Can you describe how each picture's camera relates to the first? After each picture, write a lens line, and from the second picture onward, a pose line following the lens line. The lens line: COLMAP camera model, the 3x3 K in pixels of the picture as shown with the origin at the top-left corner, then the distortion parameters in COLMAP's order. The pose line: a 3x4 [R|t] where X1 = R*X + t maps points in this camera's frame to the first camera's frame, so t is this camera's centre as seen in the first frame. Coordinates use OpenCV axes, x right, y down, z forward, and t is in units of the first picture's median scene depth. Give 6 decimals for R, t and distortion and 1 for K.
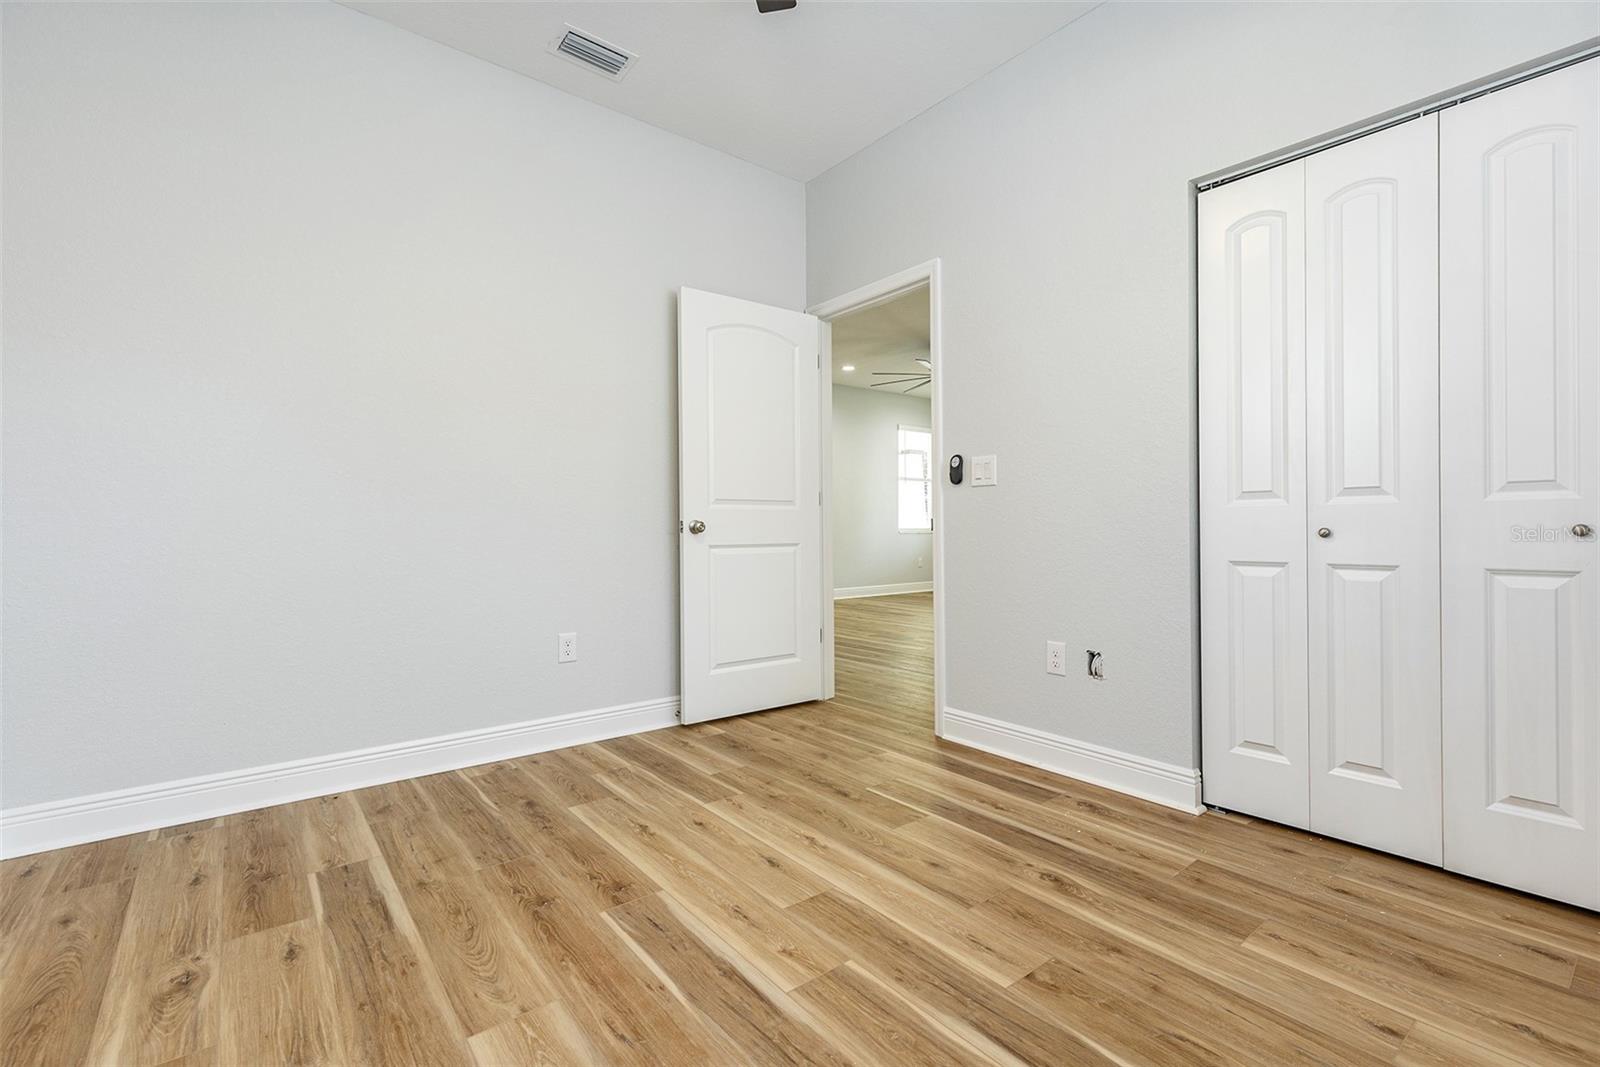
lens RADIAL K [[720.8, 0, 800.0], [0, 720.8, 533.5], [0, 0, 1]] dist [-0.000139, 0.000053]
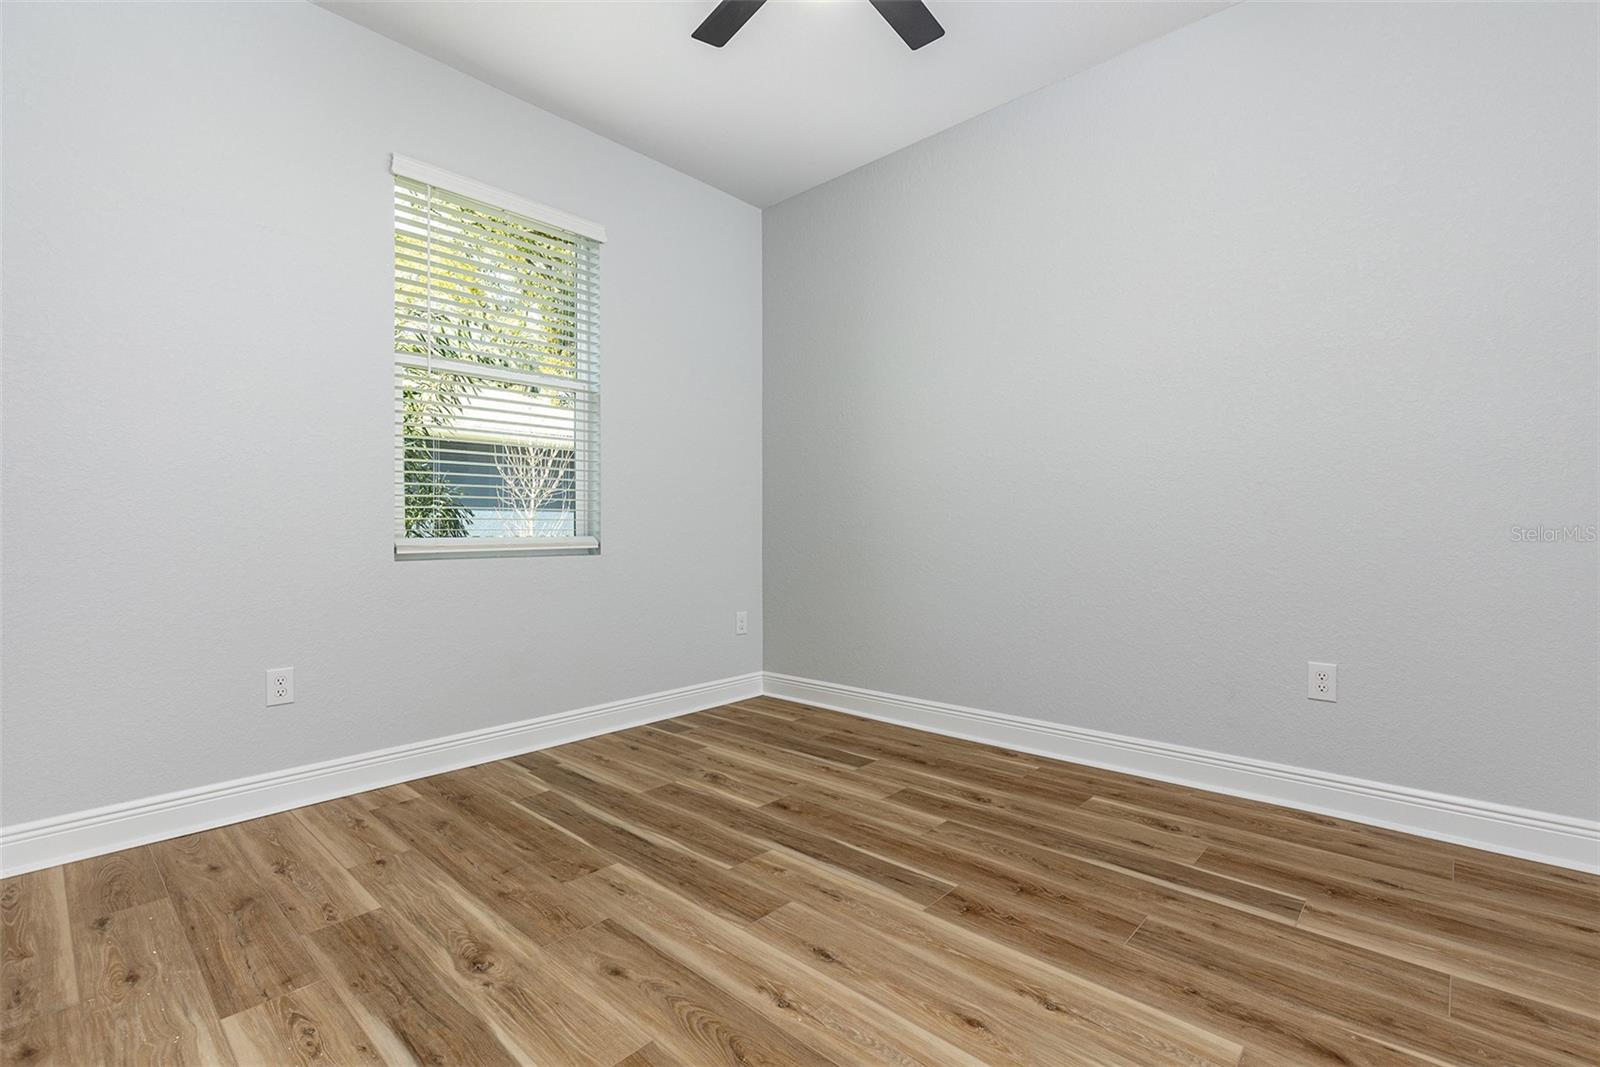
lens RADIAL K [[720.8, 0, 800.0], [0, 720.8, 533.5], [0, 0, 1]] dist [-0.000139, 0.000053]
pose [[-0.988610, 0.009577, -0.150193, 0.113169], [0.007925, 0.999901, 0.011593, -0.019340], [0.150290, 0.010271, -0.988589, 1.965533]]
